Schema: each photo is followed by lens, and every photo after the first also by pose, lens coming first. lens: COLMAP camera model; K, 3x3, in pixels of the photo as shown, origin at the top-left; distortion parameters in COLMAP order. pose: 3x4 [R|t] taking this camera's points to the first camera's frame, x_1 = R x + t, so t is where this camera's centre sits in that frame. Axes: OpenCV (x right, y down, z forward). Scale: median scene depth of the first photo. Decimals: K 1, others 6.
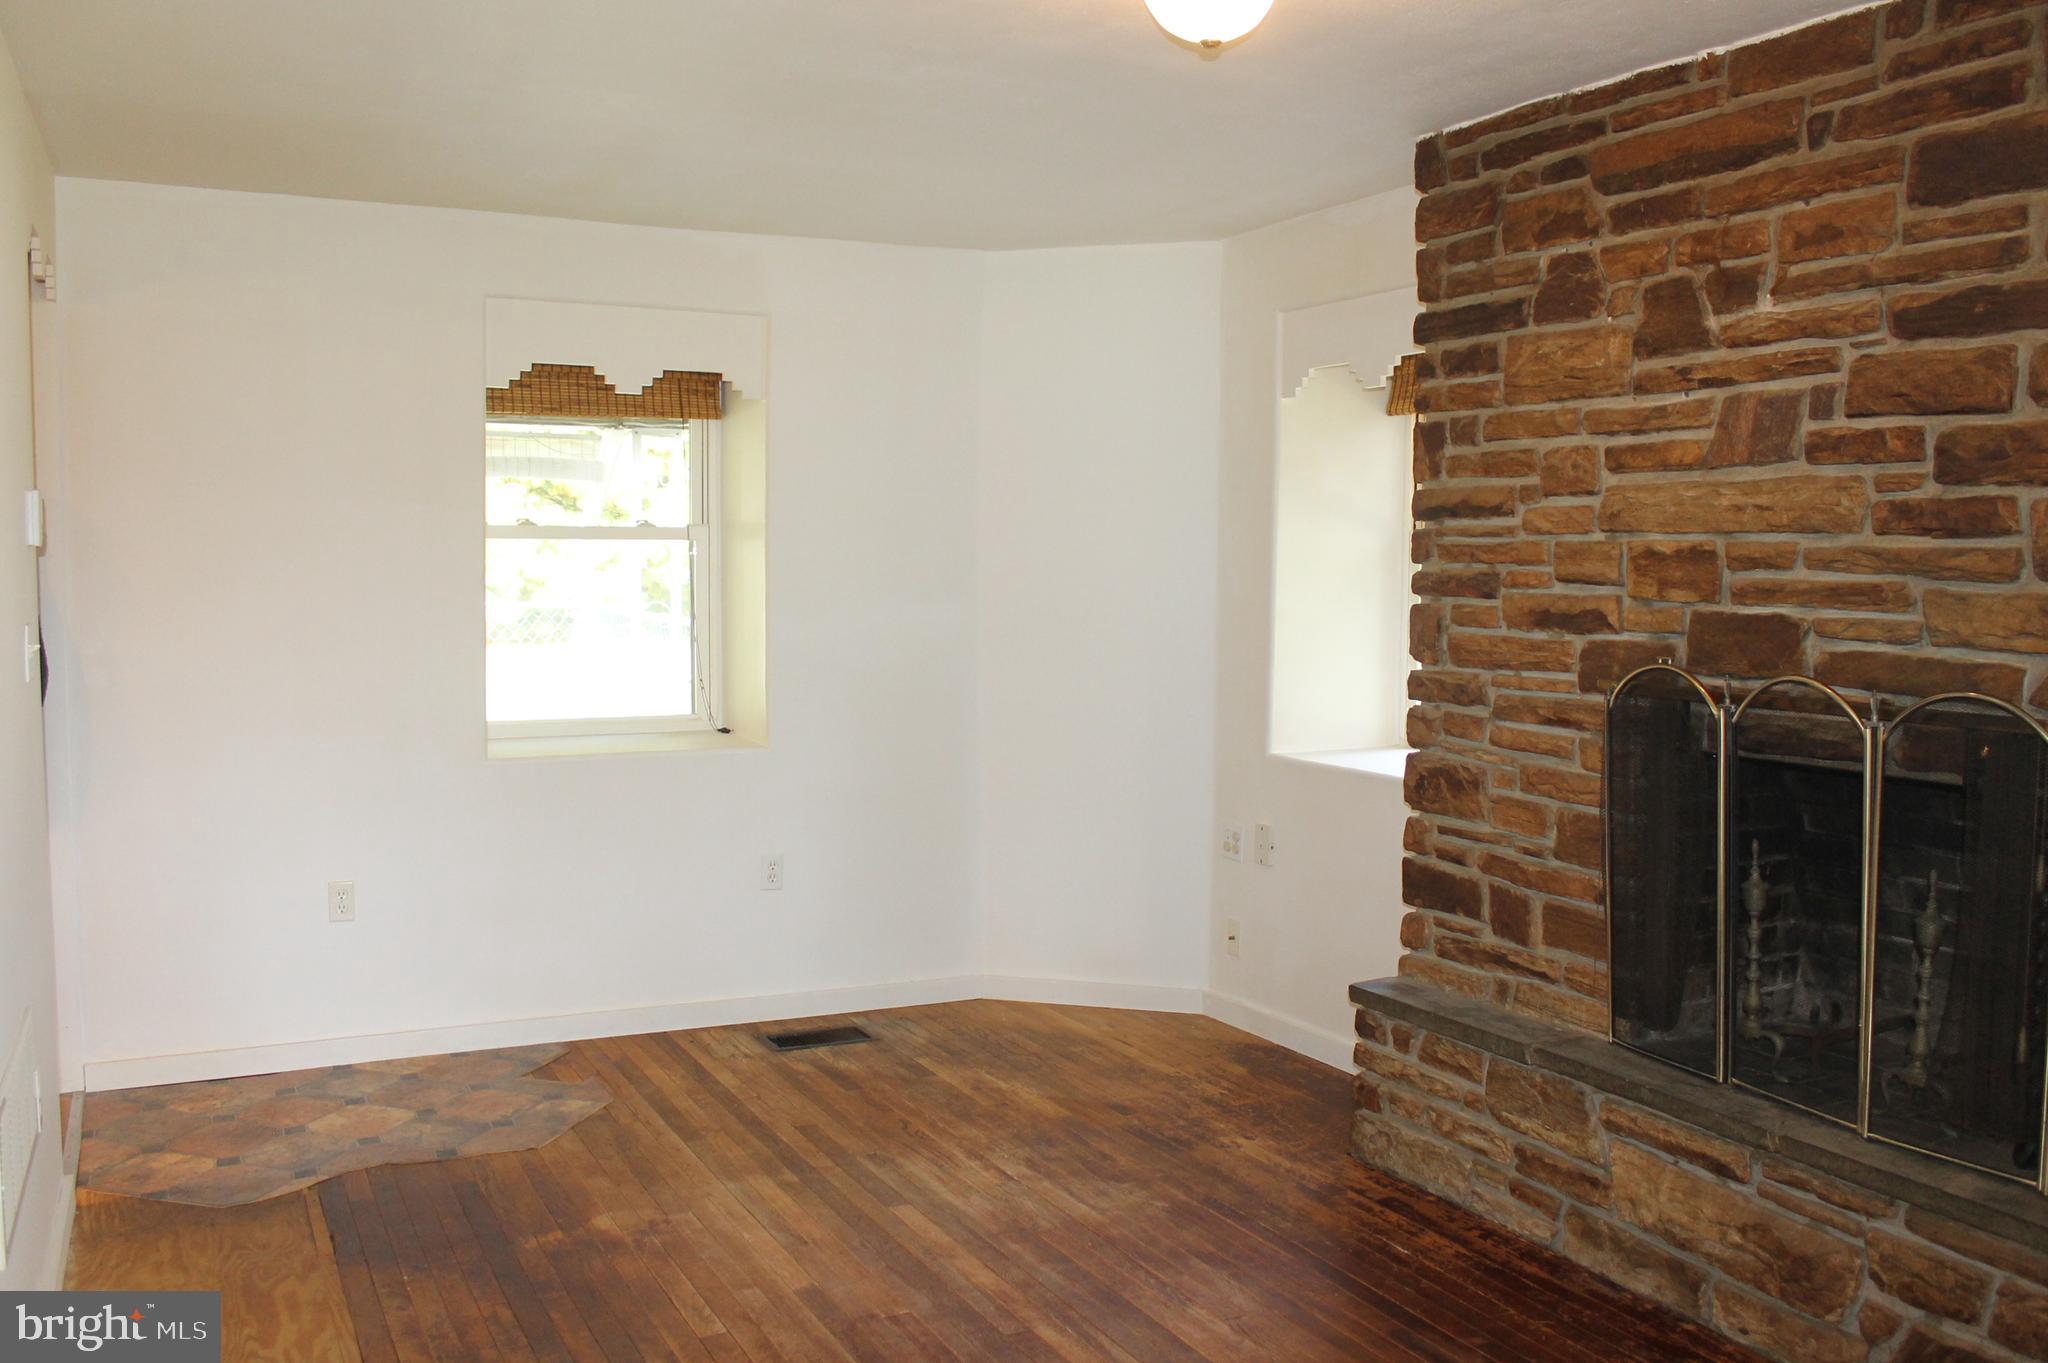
lens RADIAL K [[1726.2, 0, 1031.5], [0, 1726.2, 695.8], [0, 0, 1]] dist [-0.165350, 0.147530]
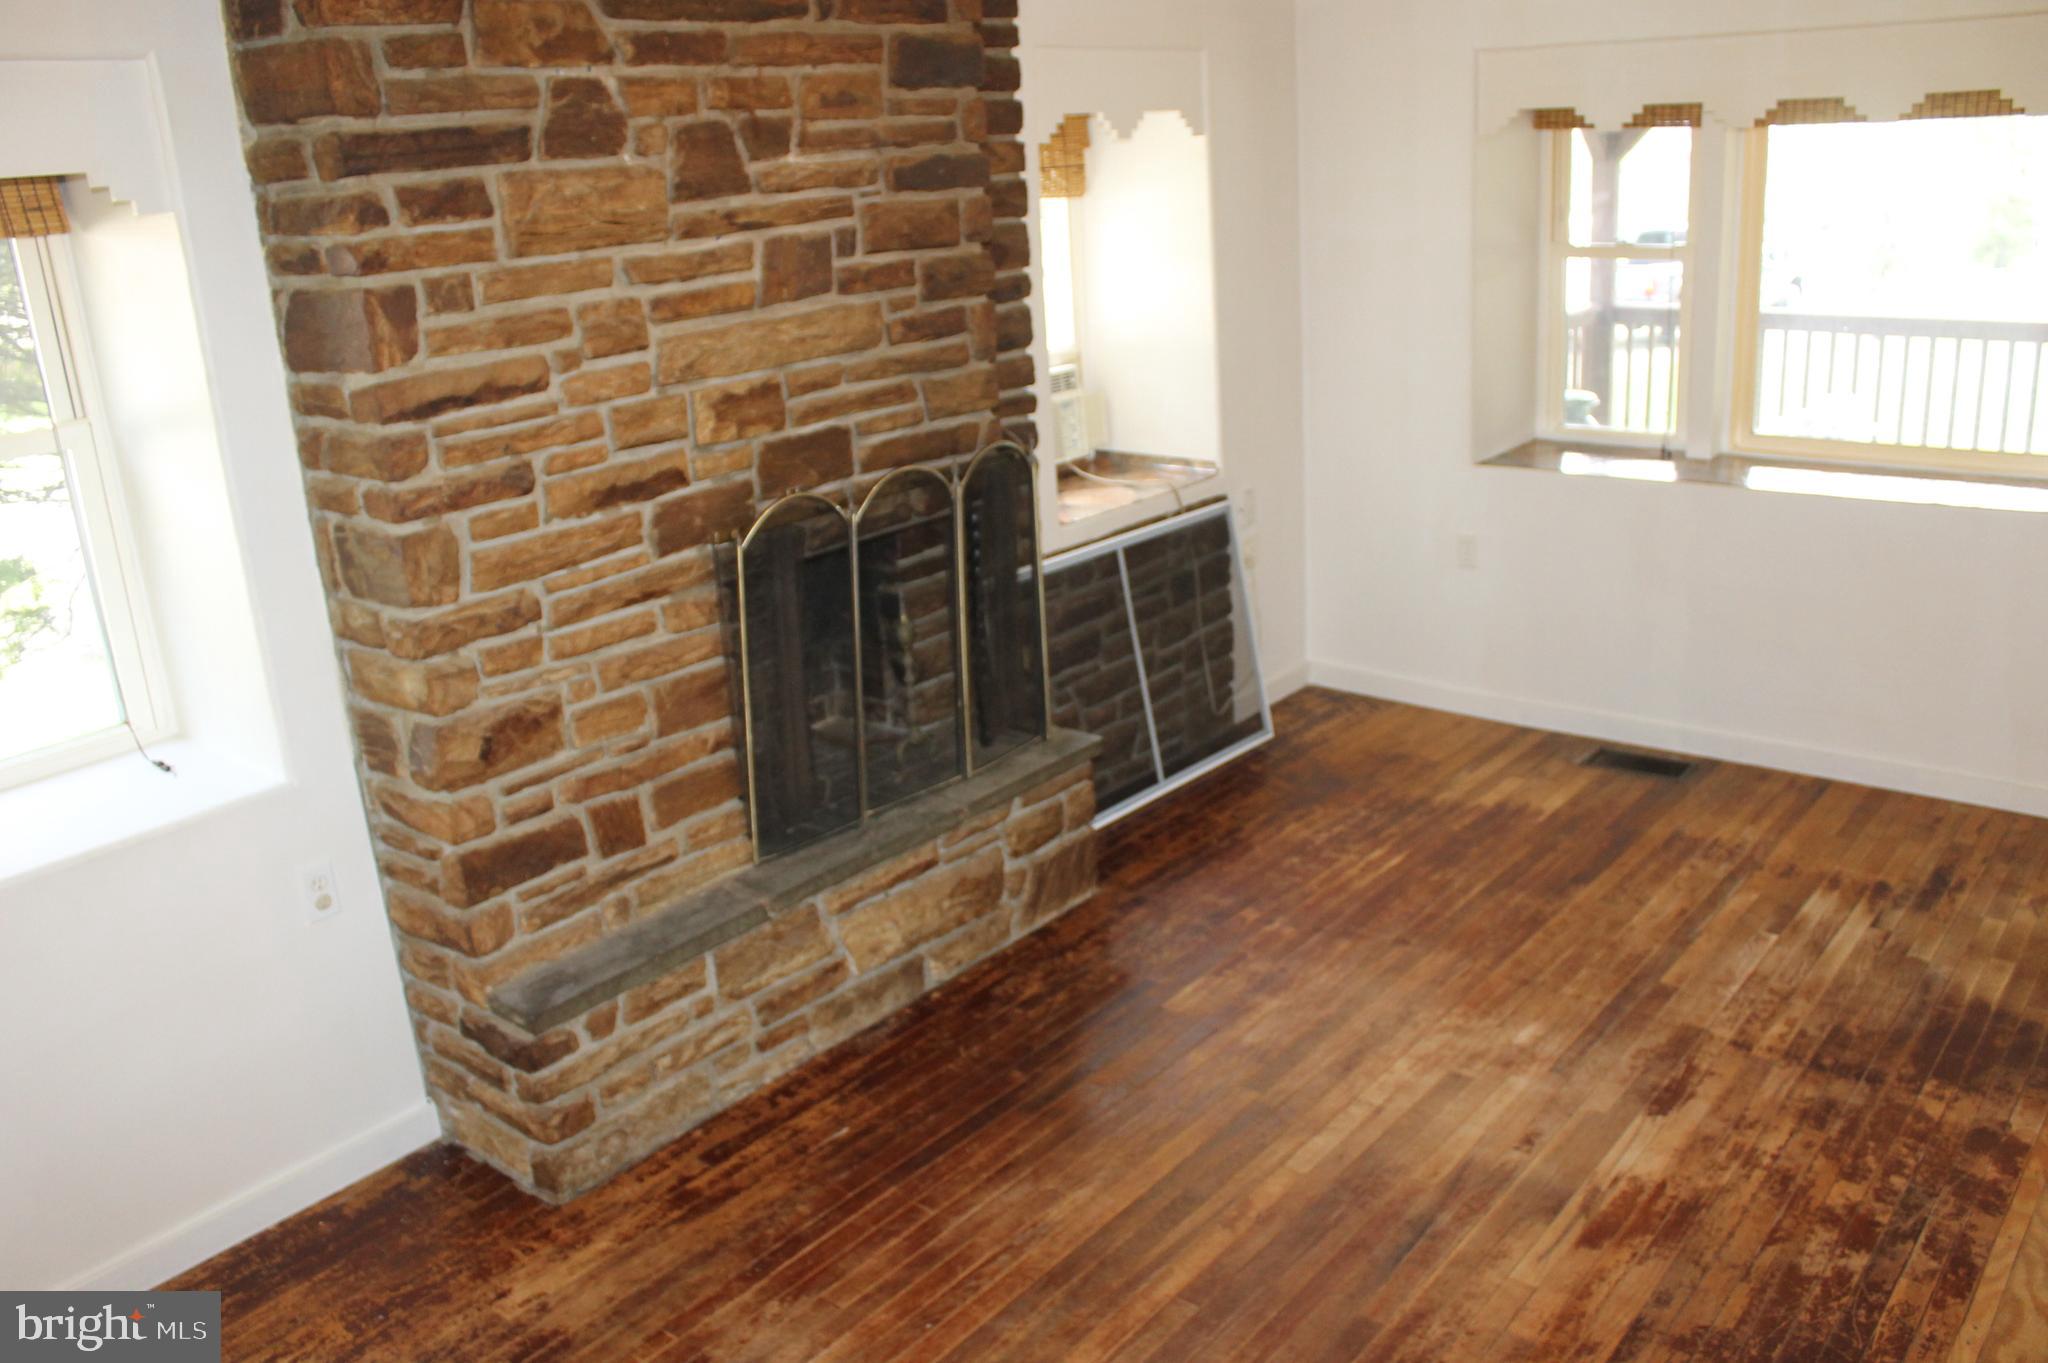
lens RADIAL K [[1726.2, 0, 1031.5], [0, 1726.2, 695.8], [0, 0, 1]] dist [-0.165350, 0.147530]
pose [[-0.396943, -0.278549, 0.874555, -0.637147], [0.121577, 0.928484, 0.350907, -0.249725], [-0.909756, 0.245616, -0.334690, 1.193387]]
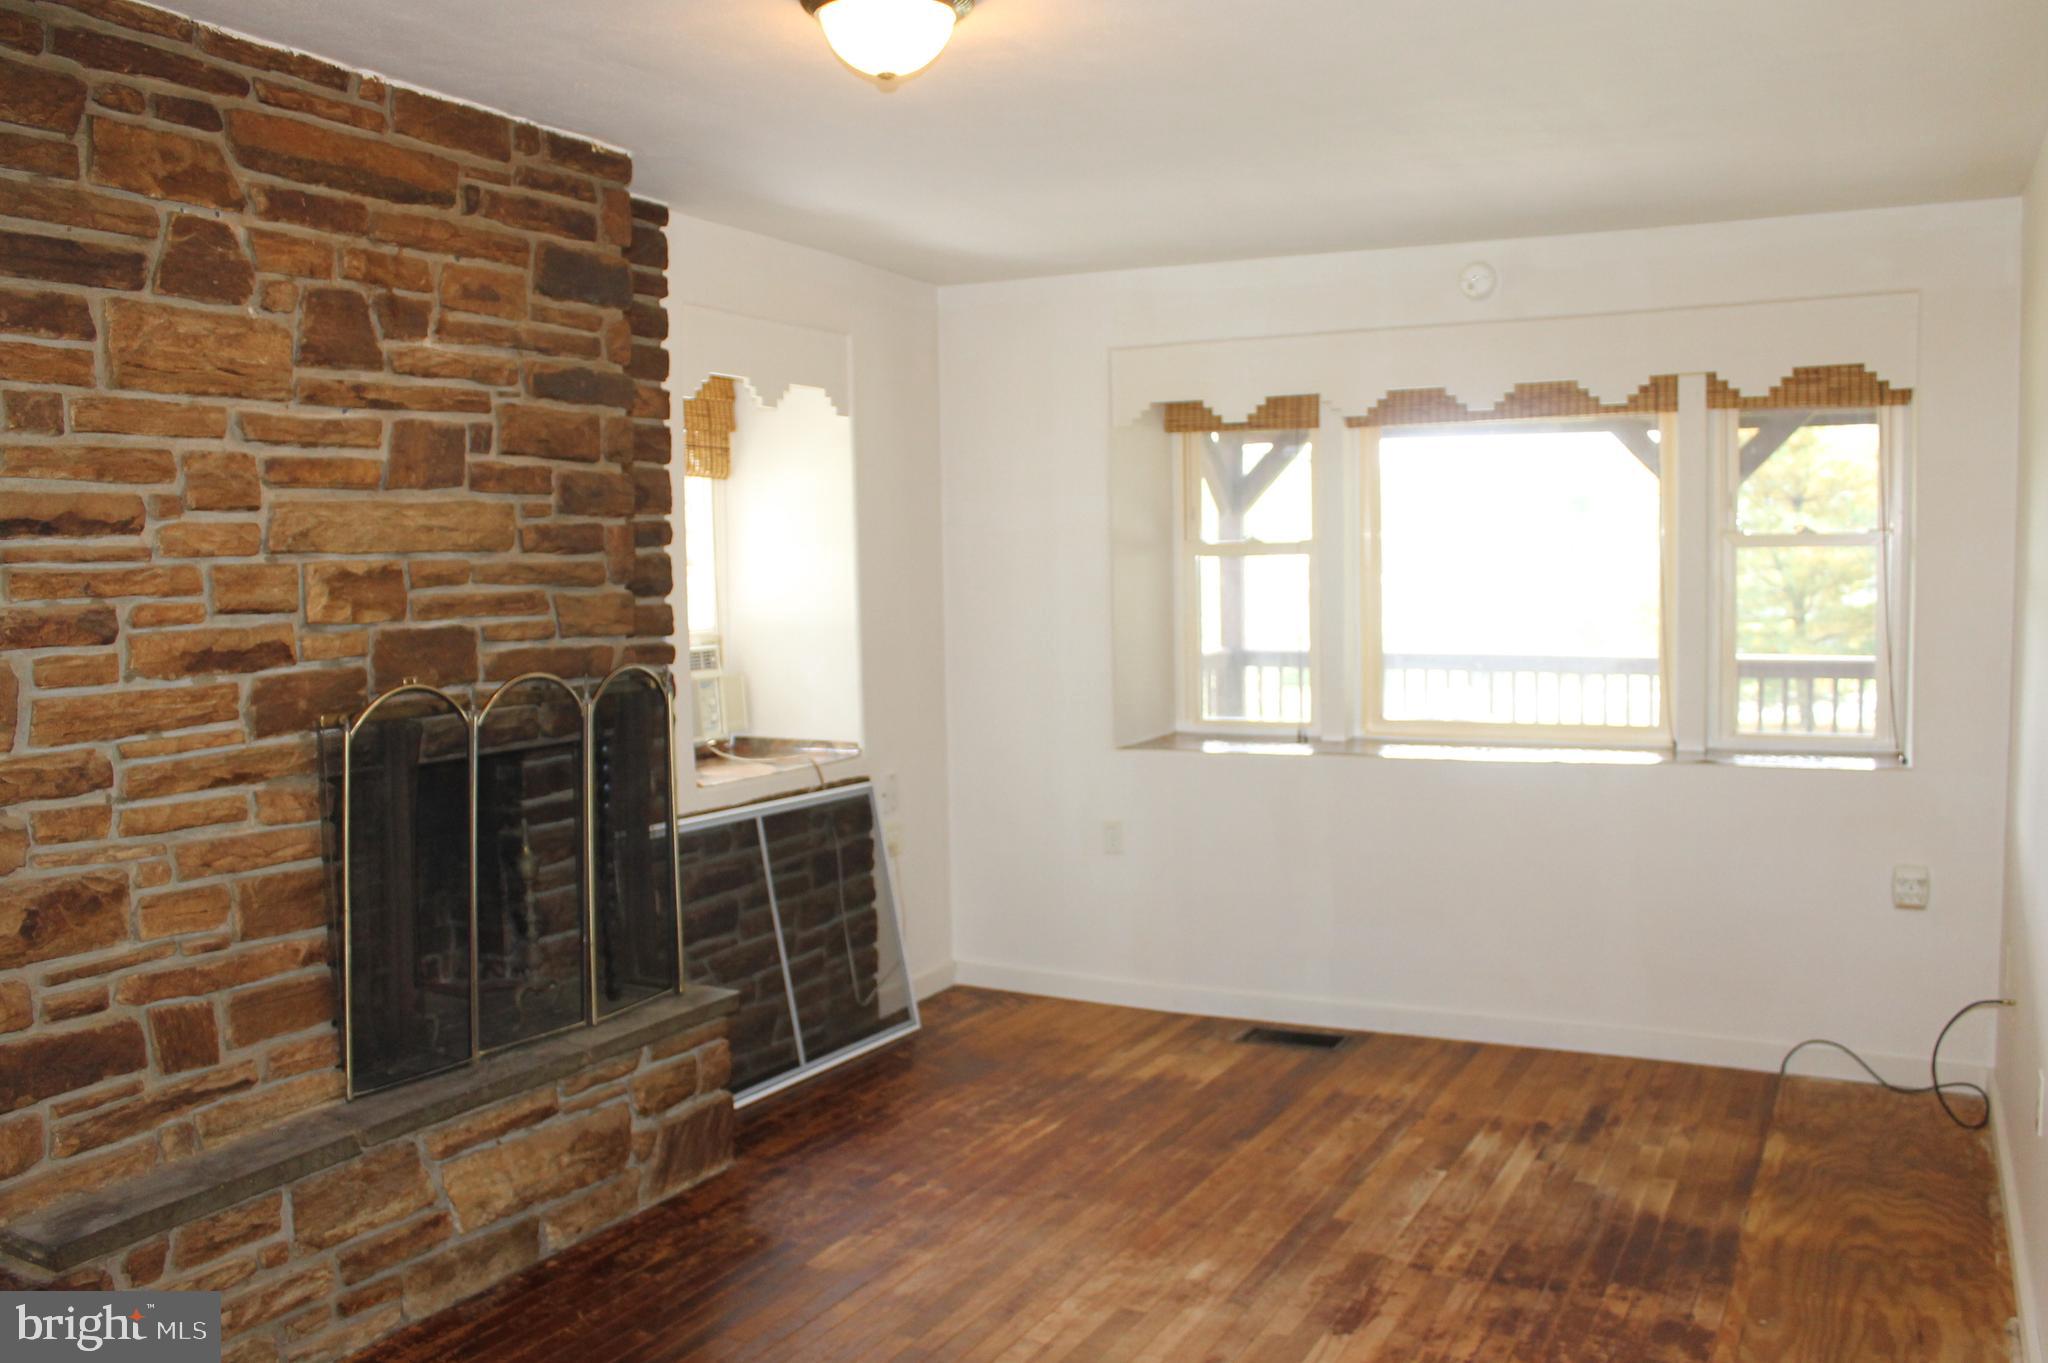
lens RADIAL K [[1726.2, 0, 1031.5], [0, 1726.2, 695.8], [0, 0, 1]] dist [-0.165350, 0.147530]
pose [[-0.573260, -0.069945, 0.816383, -0.620364], [0.074547, 0.987766, 0.136975, -0.115442], [-0.815975, 0.139381, -0.561032, 1.197734]]
